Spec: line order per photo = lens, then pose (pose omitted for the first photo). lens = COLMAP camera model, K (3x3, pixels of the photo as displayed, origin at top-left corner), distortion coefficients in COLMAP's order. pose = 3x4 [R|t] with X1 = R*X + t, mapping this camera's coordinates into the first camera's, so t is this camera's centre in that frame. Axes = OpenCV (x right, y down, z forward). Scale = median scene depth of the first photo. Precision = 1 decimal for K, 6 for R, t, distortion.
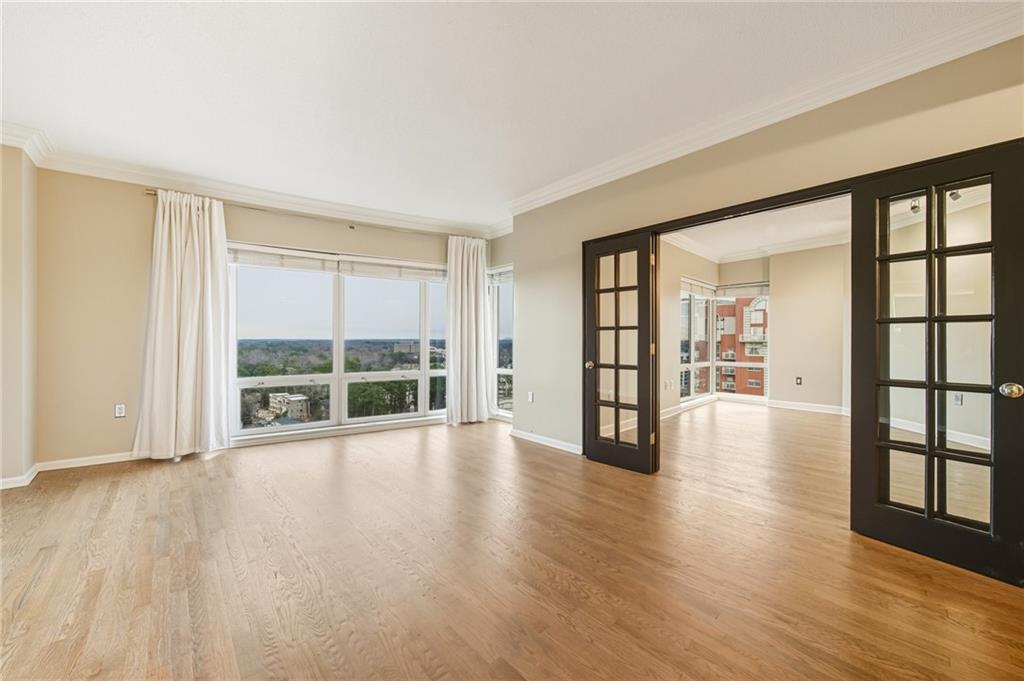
lens RADIAL K [[364.7, 0, 512.0], [0, 364.7, 340.5], [0, 0, 1]] dist [0.000820, 0.000036]
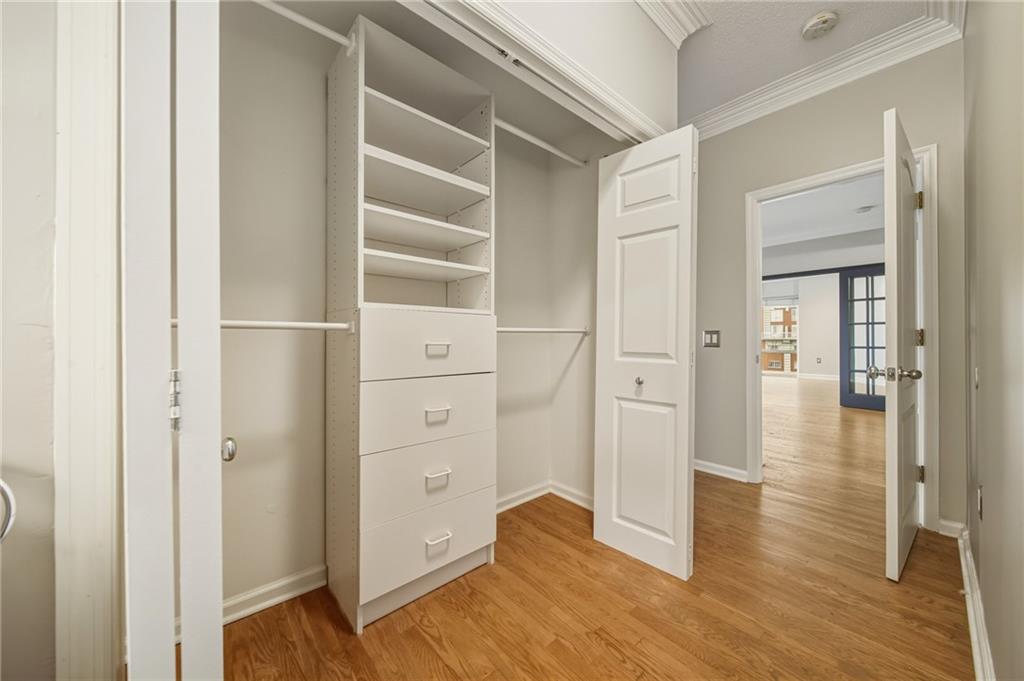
lens RADIAL K [[364.7, 0, 512.0], [0, 364.7, 340.5], [0, 0, 1]] dist [0.000820, 0.000036]
pose [[0.999428, -0.009060, -0.032592, -0.552682], [0.009017, 0.999958, -0.001489, 0.019114], [0.032604, 0.001194, 0.999468, -0.703117]]
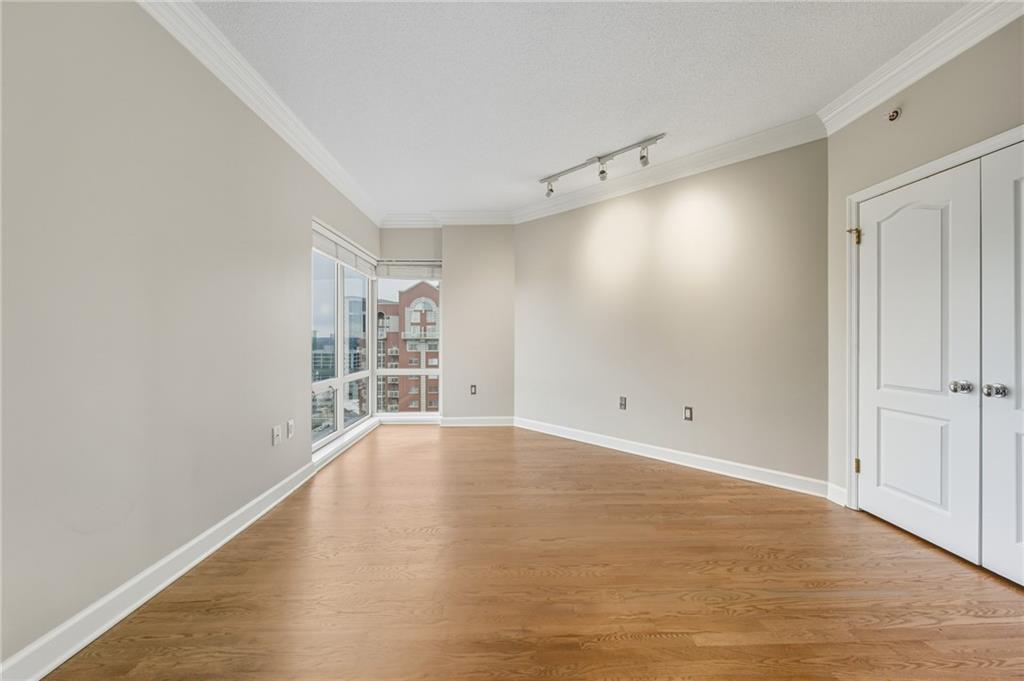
lens RADIAL K [[364.7, 0, 512.0], [0, 364.7, 340.5], [0, 0, 1]] dist [0.000820, 0.000036]
pose [[0.659108, -0.007251, 0.752013, 0.226020], [0.001287, 0.999963, 0.008514, -0.003024], [-0.752047, -0.004644, 0.659093, 0.382882]]
